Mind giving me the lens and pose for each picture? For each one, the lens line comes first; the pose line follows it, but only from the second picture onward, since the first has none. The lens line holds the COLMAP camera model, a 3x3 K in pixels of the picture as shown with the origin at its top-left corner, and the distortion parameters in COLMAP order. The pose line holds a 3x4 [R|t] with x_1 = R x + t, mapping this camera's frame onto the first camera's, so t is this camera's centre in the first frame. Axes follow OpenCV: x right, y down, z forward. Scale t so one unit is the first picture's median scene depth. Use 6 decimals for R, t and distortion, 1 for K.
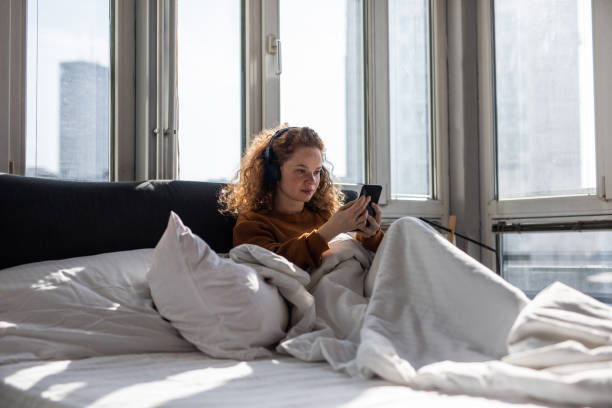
lens RADIAL K [[856.4, 0, 306.0], [0, 856.4, 204.0], [0, 0, 1]] dist [0.003825, 0.011922]
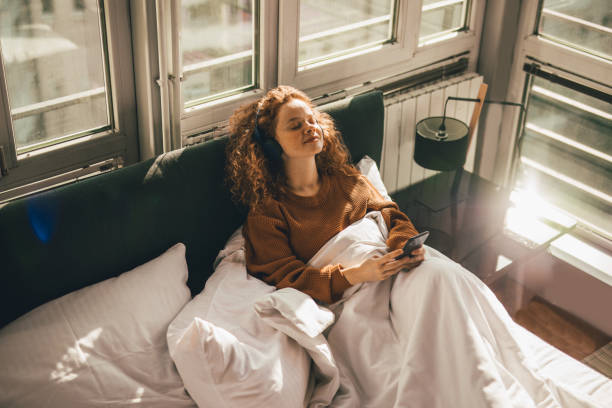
lens RADIAL K [[856.4, 0, 306.0], [0, 856.4, 204.0], [0, 0, 1]] dist [0.003825, 0.011922]
pose [[0.999090, 0.033217, 0.026741, -0.048759], [-0.042415, 0.838850, 0.542708, -0.475352], [-0.004404, -0.543349, 0.839496, 0.220853]]
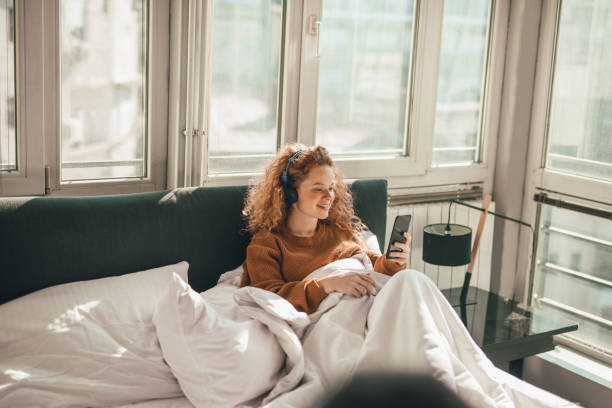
lens RADIAL K [[856.4, 0, 306.0], [0, 856.4, 204.0], [0, 0, 1]] dist [0.003825, 0.011922]
pose [[0.990111, 0.078376, -0.116349, 0.100863], [-0.049215, 0.970726, 0.235093, -0.263249], [0.131369, -0.227042, 0.964984, 0.002184]]
